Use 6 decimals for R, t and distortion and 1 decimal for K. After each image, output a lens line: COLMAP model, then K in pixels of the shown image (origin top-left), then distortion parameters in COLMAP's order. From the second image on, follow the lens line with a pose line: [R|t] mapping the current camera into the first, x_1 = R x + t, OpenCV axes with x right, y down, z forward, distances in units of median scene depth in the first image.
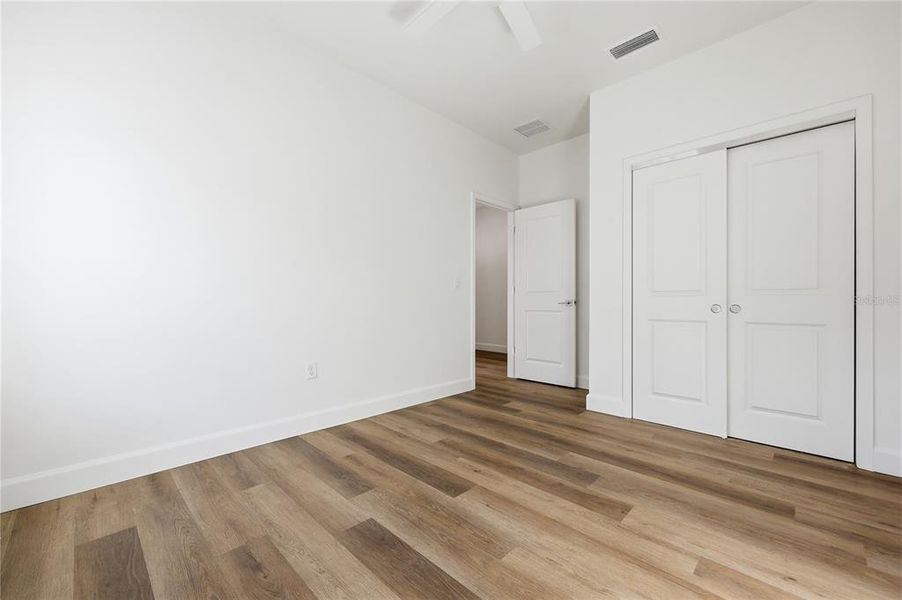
lens RADIAL K [[368.8, 0, 451.0], [0, 368.8, 300.0], [0, 0, 1]] dist [-0.000160, -0.000060]
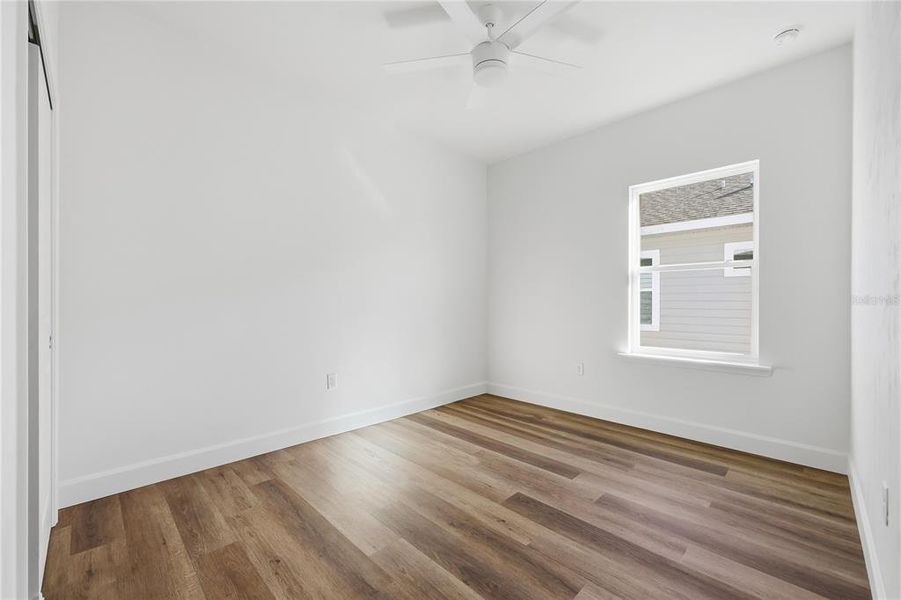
lens RADIAL K [[368.4, 0, 450.5], [0, 368.4, 300.0], [0, 0, 1]] dist [-0.000160, -0.000060]
pose [[-0.999939, -0.004969, 0.009825, 0.210907], [-0.005121, 0.999867, -0.015476, -0.066435], [-0.009747, -0.015525, -0.999832, 2.121548]]
